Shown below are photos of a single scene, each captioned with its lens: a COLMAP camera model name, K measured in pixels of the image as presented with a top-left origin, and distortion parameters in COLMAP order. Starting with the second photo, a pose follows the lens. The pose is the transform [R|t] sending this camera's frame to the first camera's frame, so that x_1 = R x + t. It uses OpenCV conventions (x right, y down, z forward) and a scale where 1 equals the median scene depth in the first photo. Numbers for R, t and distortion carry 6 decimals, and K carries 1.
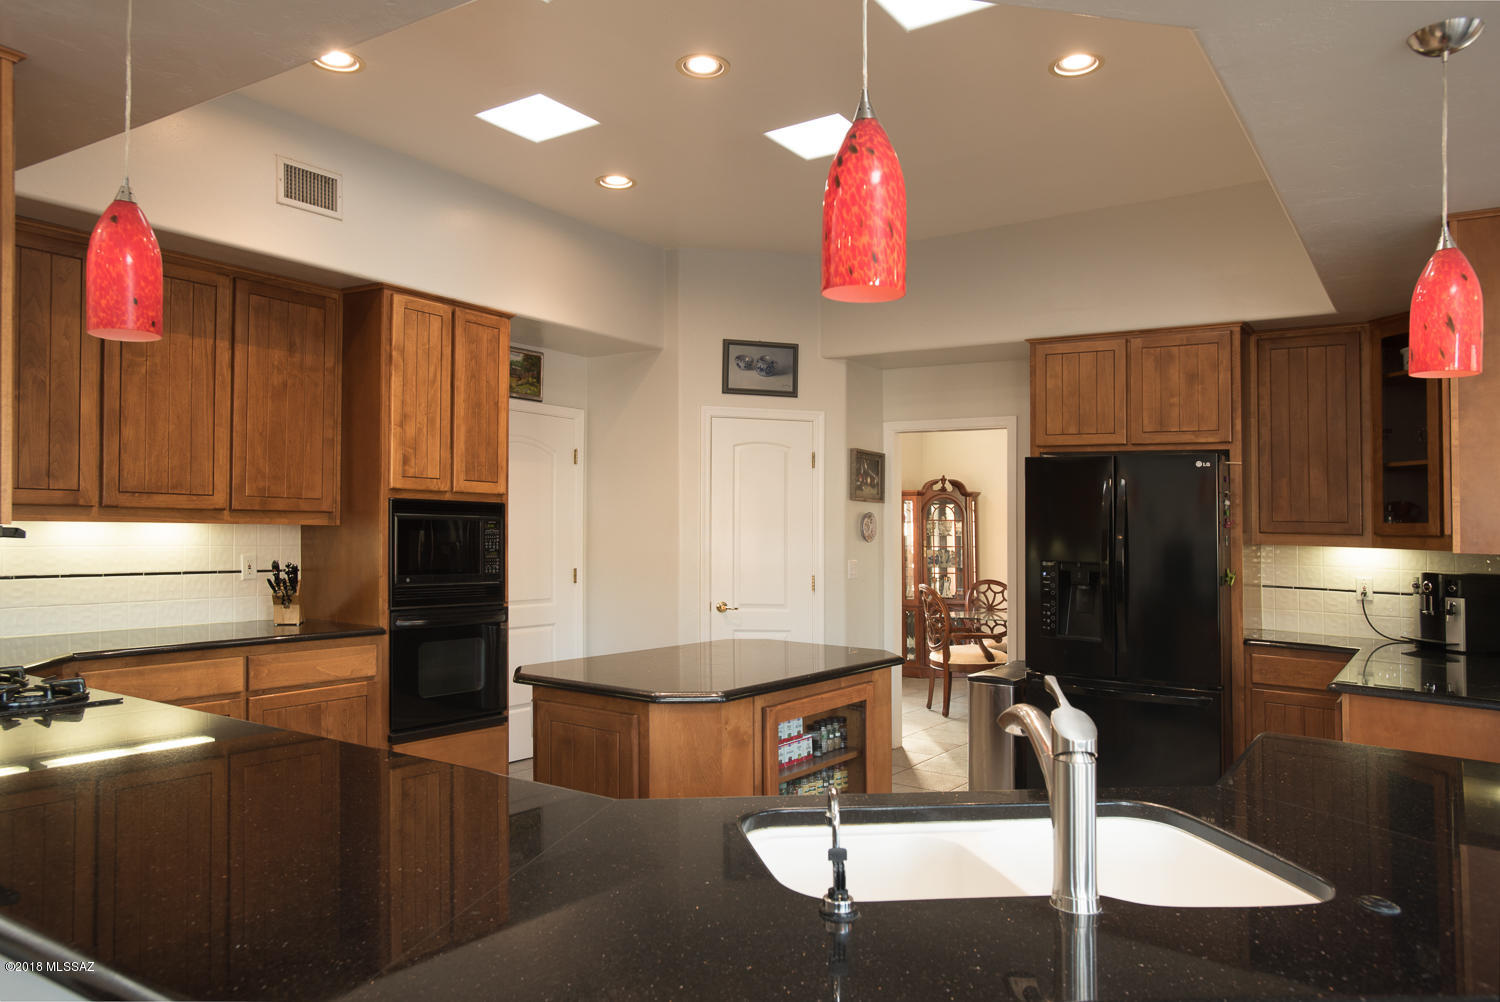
lens RADIAL K [[1019.8, 0, 751.1], [0, 1019.8, 516.0], [0, 0, 1]] dist [-0.001885, -0.000220]
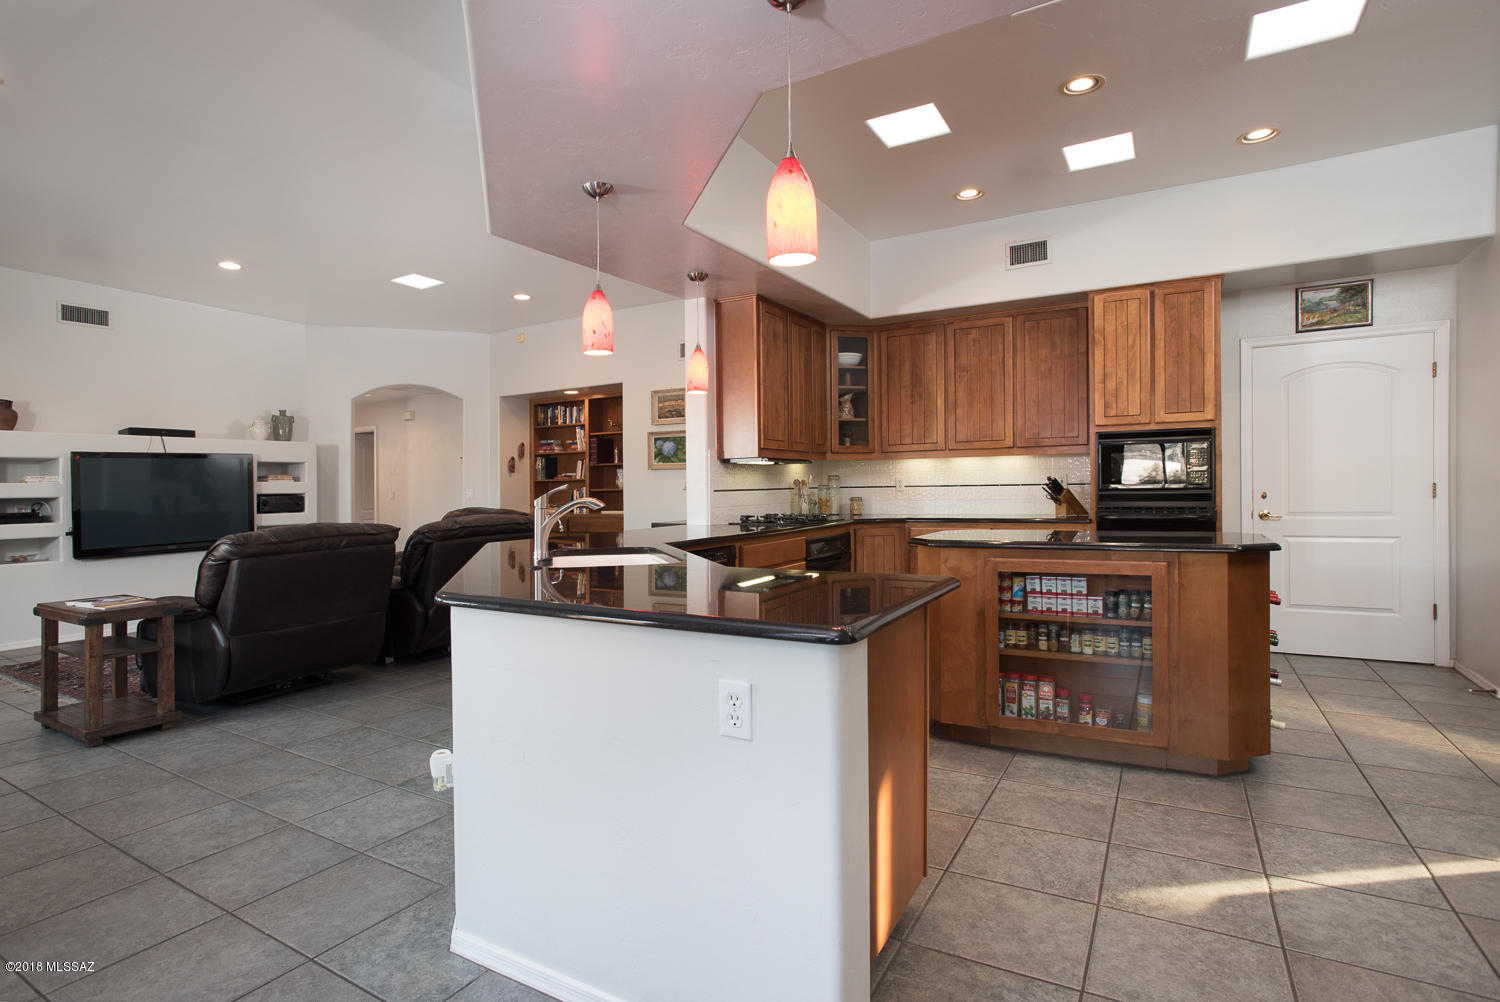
lens RADIAL K [[735.4, 0, 750.0], [0, 735.4, 501.0], [0, 0, 1]] dist [-0.057056, 0.000918]
pose [[0.127707, -0.004795, -0.991800, 0.601645], [0.035241, 0.999379, -0.000293, 0.062033], [0.991186, -0.034914, 0.127797, 0.345903]]
